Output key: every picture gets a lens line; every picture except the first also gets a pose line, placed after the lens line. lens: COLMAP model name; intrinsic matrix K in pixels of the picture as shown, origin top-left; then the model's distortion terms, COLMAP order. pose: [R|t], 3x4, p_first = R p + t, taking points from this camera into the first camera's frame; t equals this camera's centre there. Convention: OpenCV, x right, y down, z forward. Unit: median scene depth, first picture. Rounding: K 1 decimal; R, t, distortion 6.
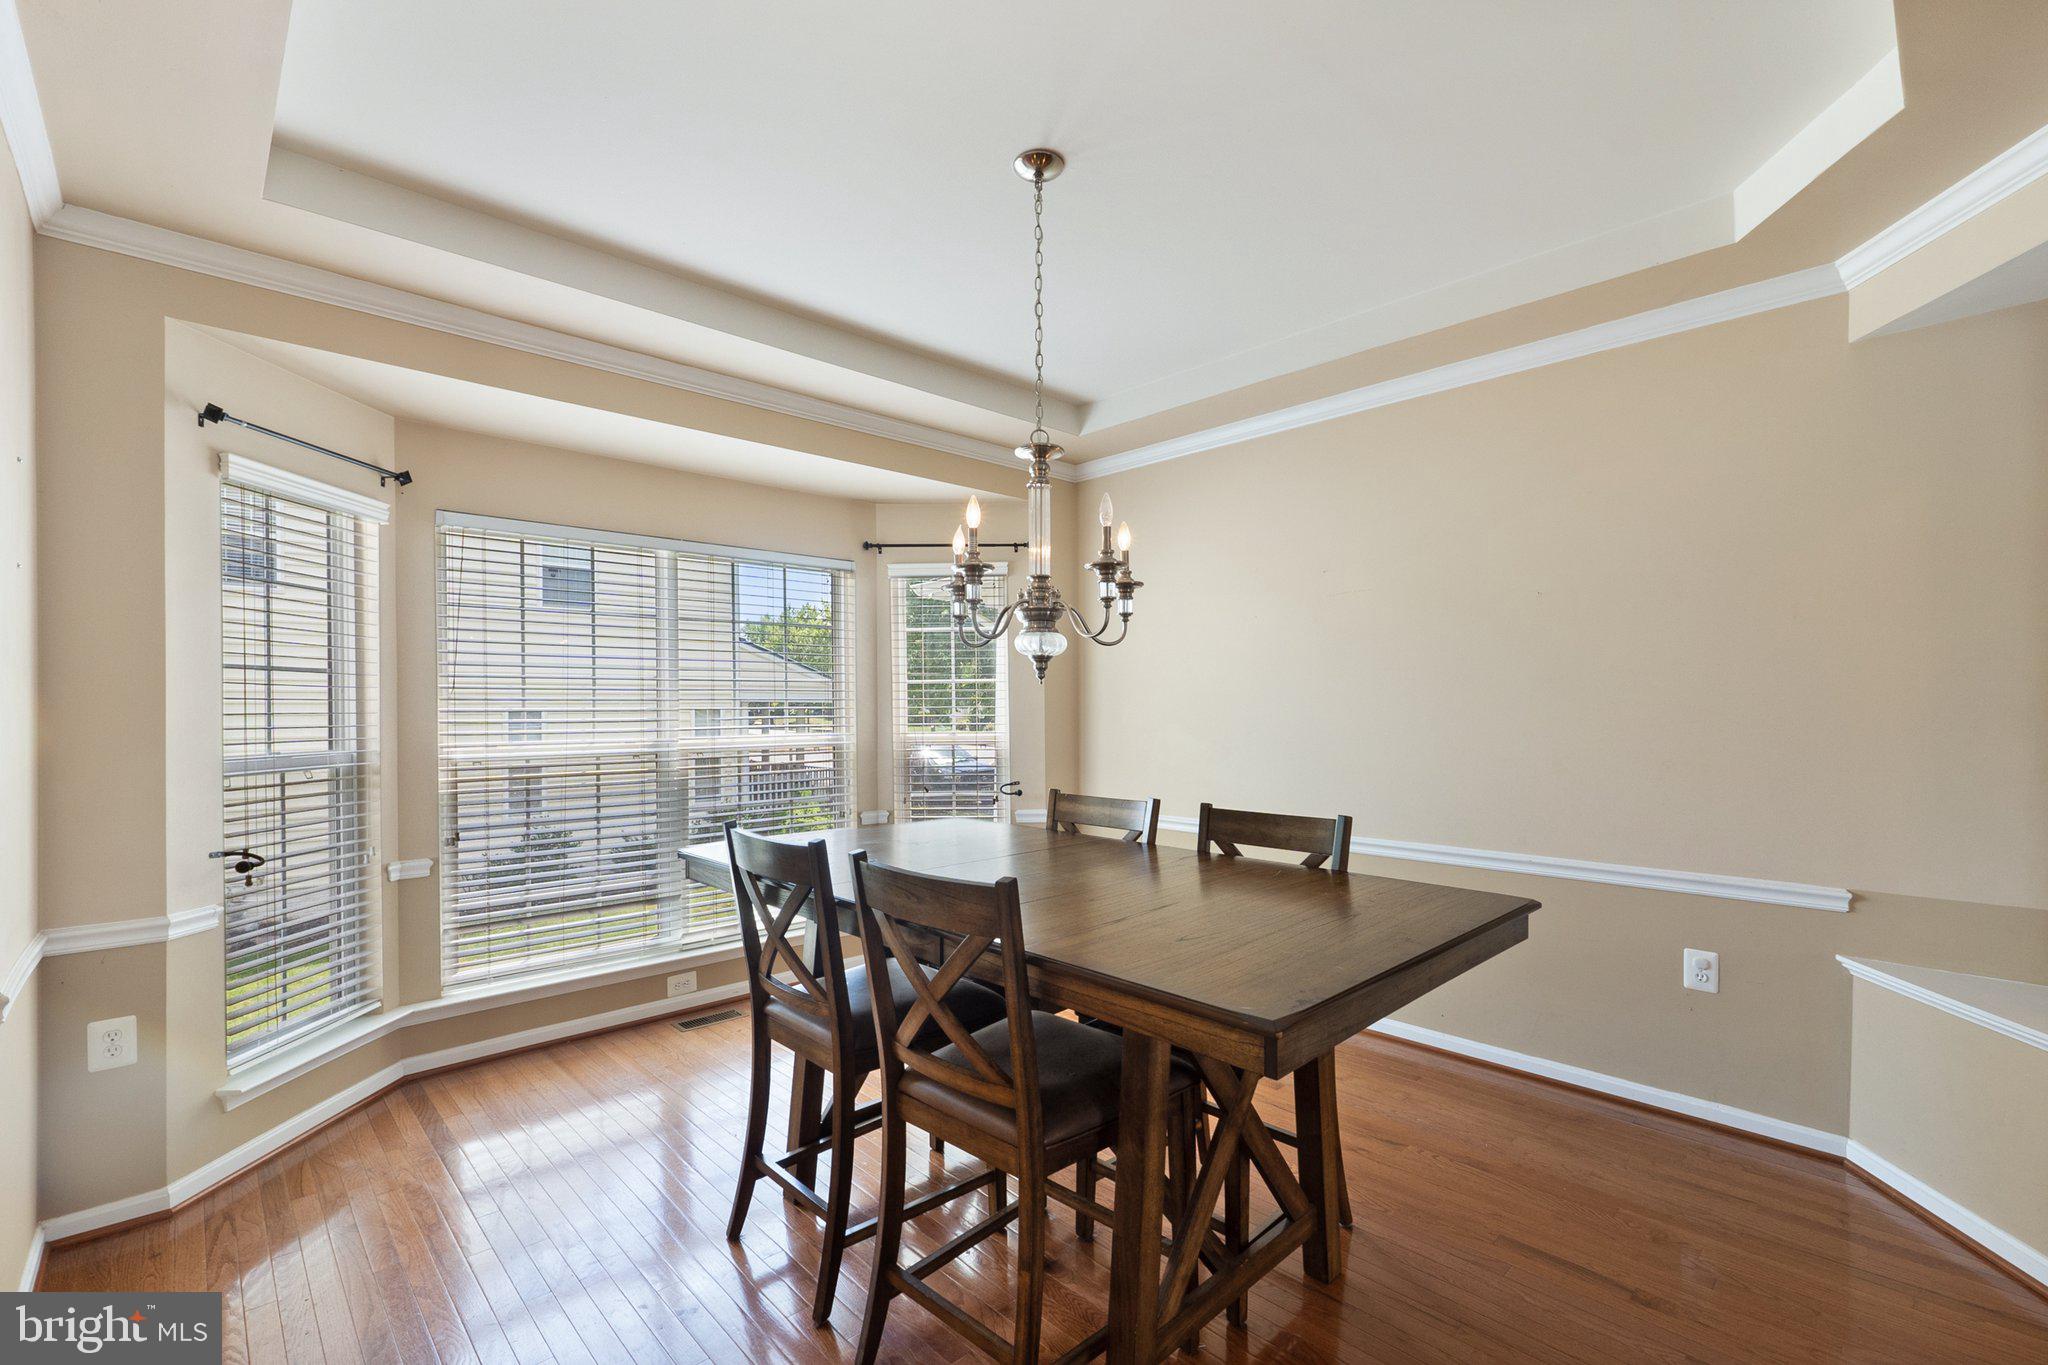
lens RADIAL K [[888.7, 0, 1042.8], [0, 888.7, 705.3], [0, 0, 1]] dist [-0.010364, -0.001068]
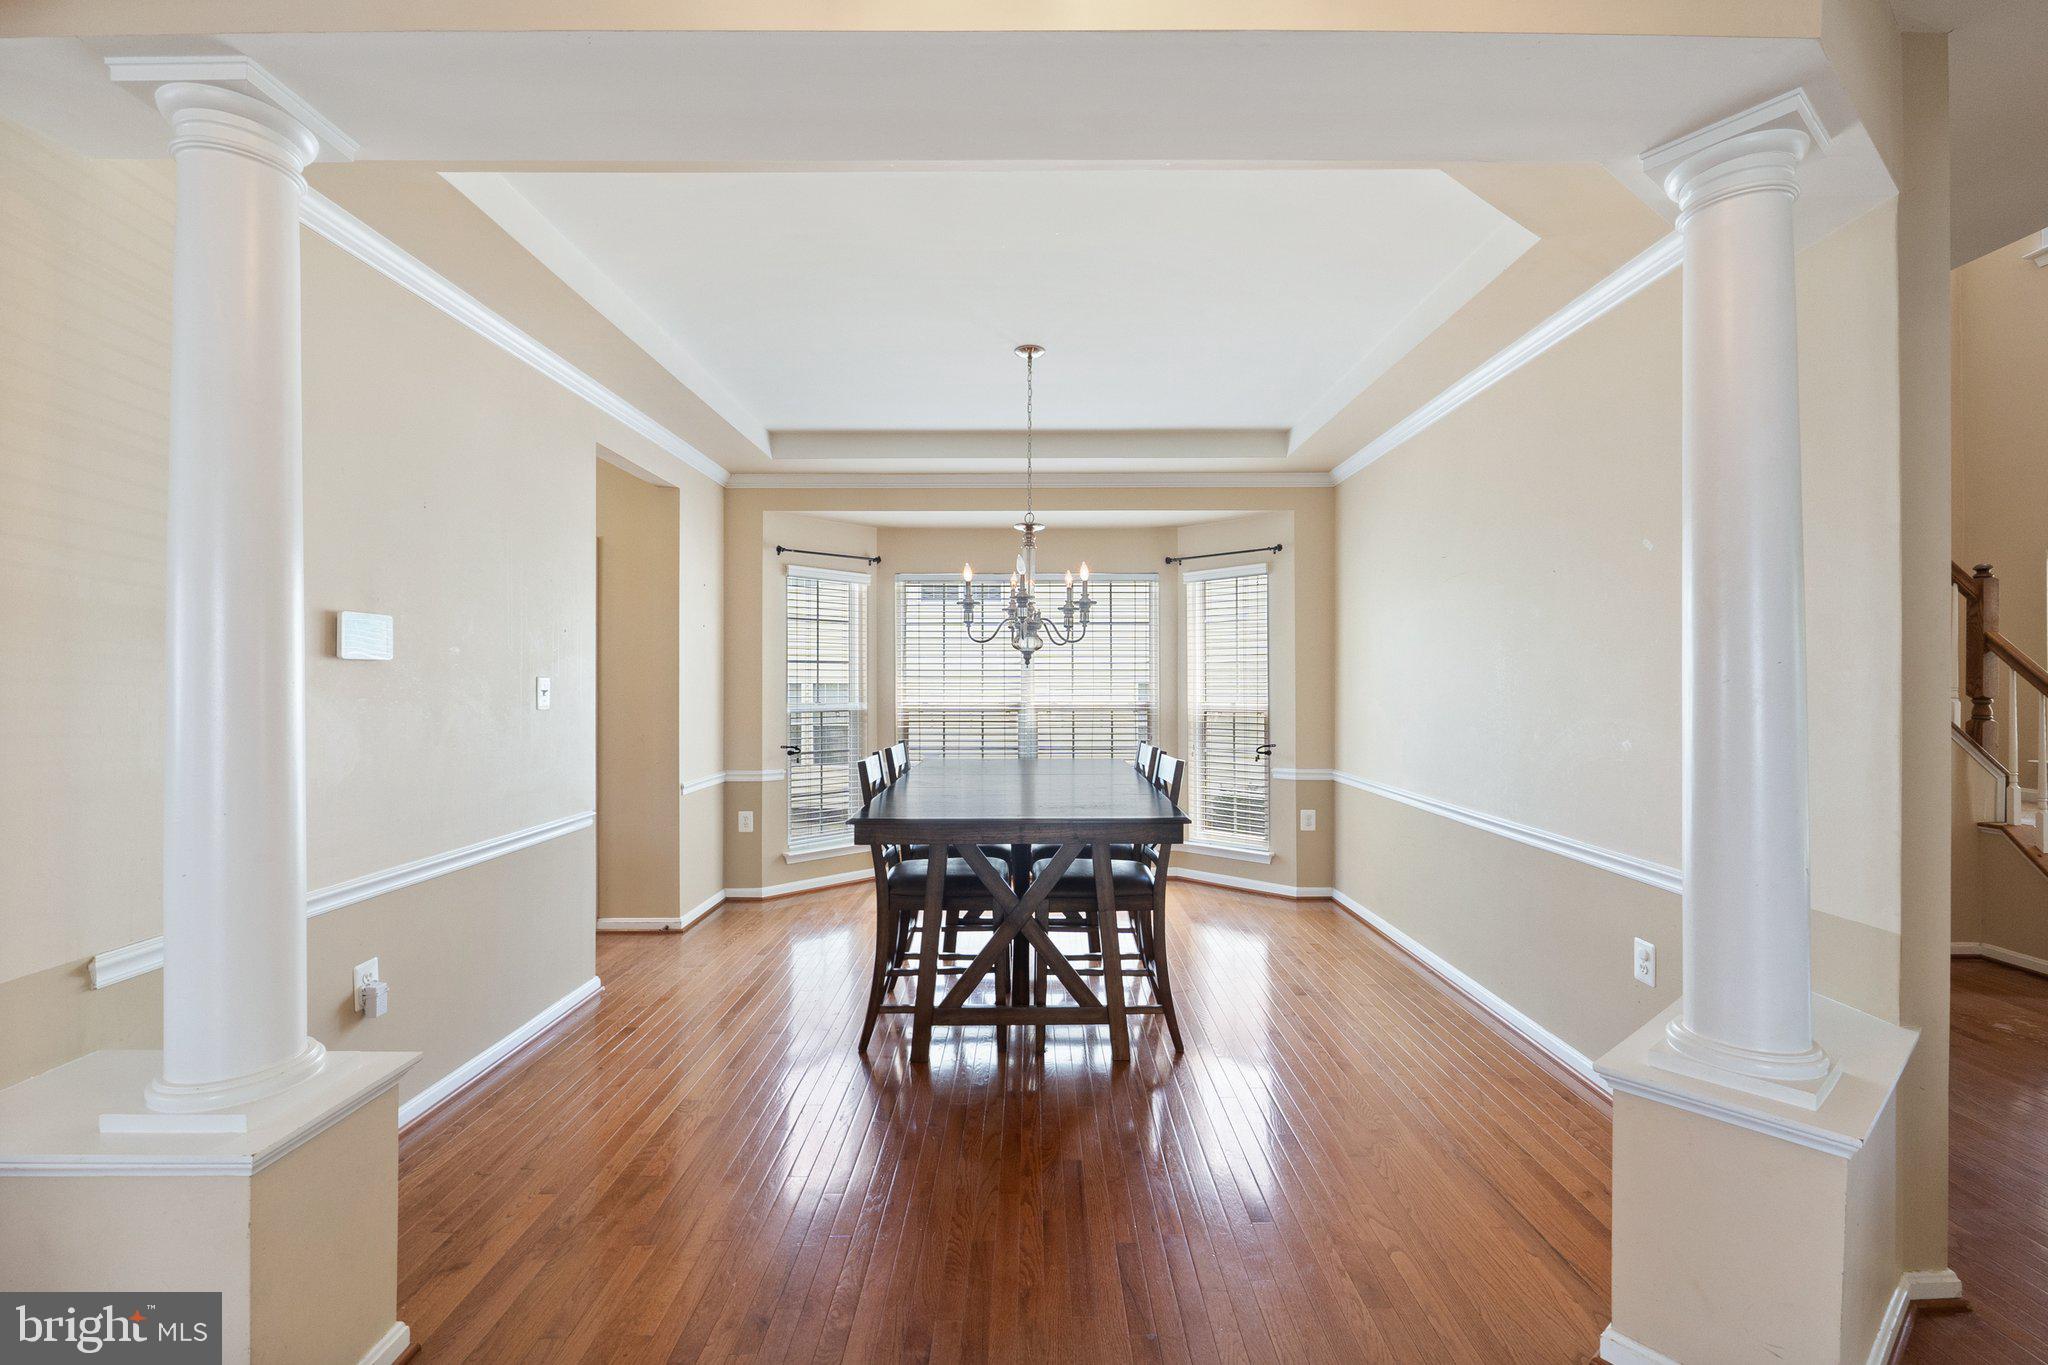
lens RADIAL K [[888.7, 0, 1031.7], [0, 888.7, 684.5], [0, 0, 1]] dist [-0.010364, -0.001068]
pose [[0.712265, 0.004649, -0.701895, 1.110765], [-0.002999, 0.999989, 0.003580, 0.001893], [0.701904, -0.000445, 0.712272, -0.162826]]
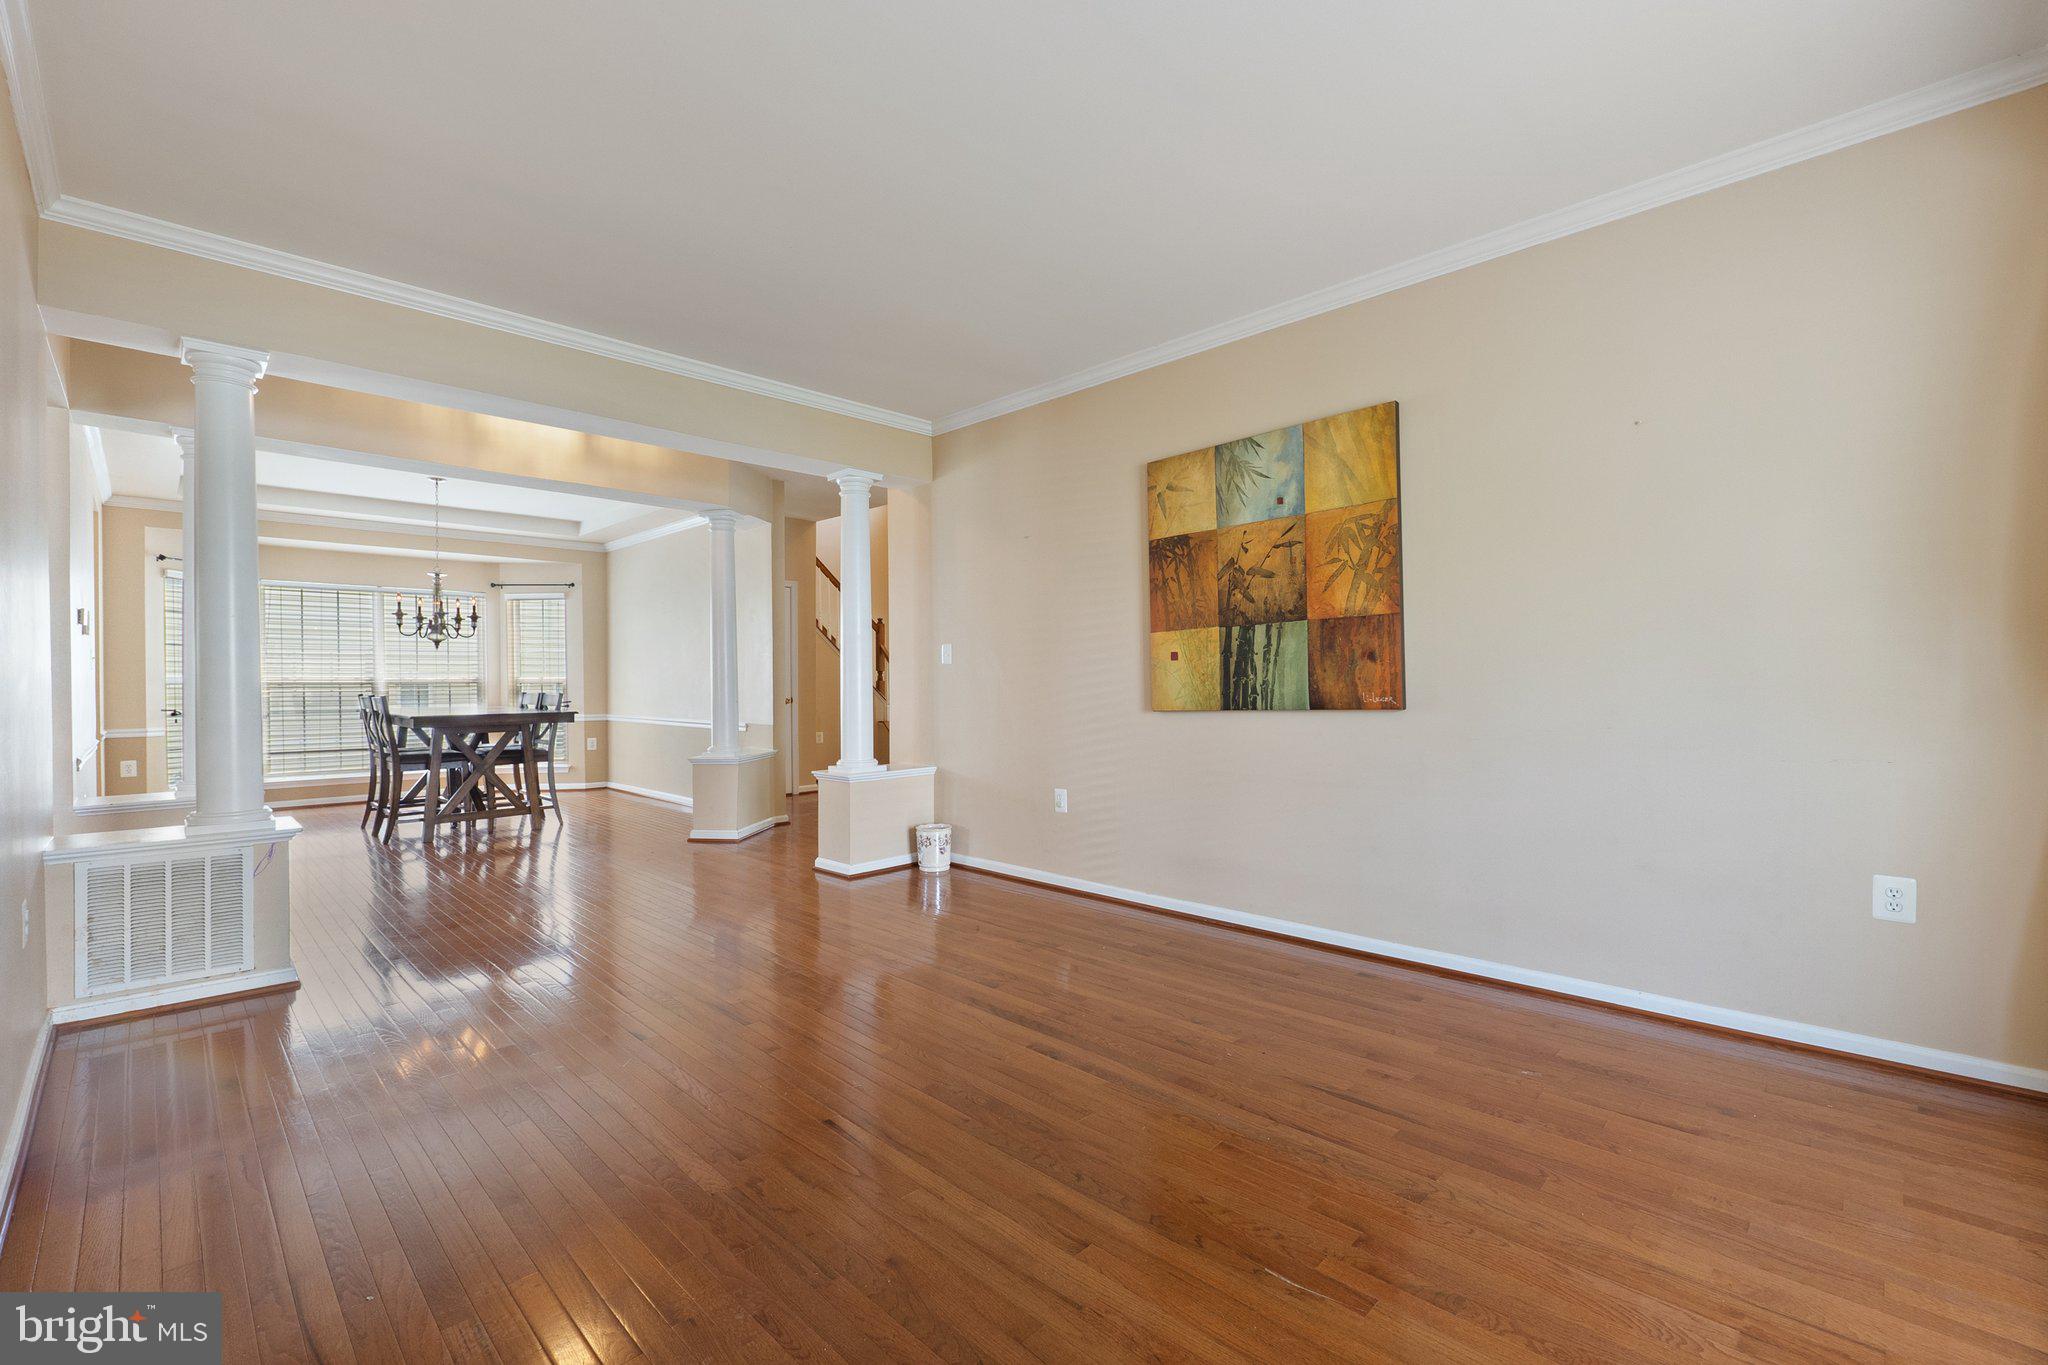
lens RADIAL K [[888.7, 0, 1027.3], [0, 888.7, 689.5], [0, 0, 1]] dist [-0.010364, -0.001068]
pose [[0.999996, -0.002083, -0.002048, 1.929006], [0.002088, 0.999995, 0.002453, 0.103958], [0.002043, -0.002457, 0.999995, -1.907057]]
